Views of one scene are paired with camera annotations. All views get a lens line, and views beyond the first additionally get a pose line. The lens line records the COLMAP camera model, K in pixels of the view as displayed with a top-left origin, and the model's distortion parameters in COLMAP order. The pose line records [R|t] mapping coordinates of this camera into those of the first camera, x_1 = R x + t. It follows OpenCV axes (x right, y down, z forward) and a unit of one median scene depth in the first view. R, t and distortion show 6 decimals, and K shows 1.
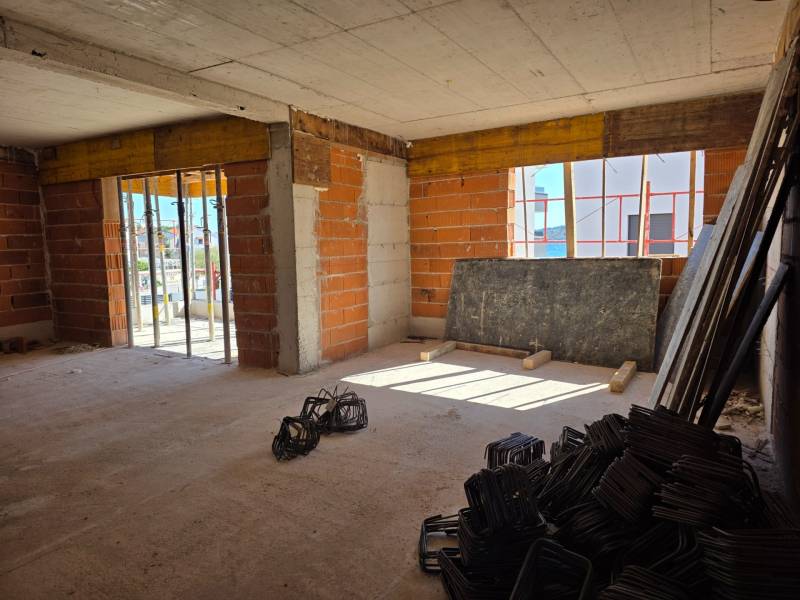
lens RADIAL K [[541.7, 0, 398.8], [0, 541.7, 297.7], [0, 0, 1]] dist [0.066695, -0.056184]
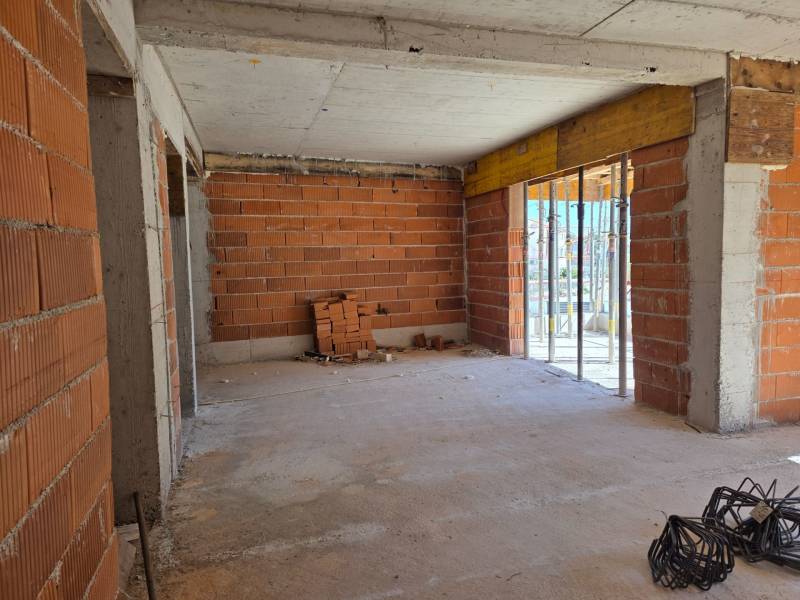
lens RADIAL K [[541.7, 0, 398.8], [0, 541.7, 297.7], [0, 0, 1]] dist [0.066695, -0.056184]
pose [[0.732633, 0.051746, -0.678654, -0.010251], [-0.061800, 0.998044, 0.009384, -0.015648], [0.677812, 0.035066, 0.734398, 0.185902]]
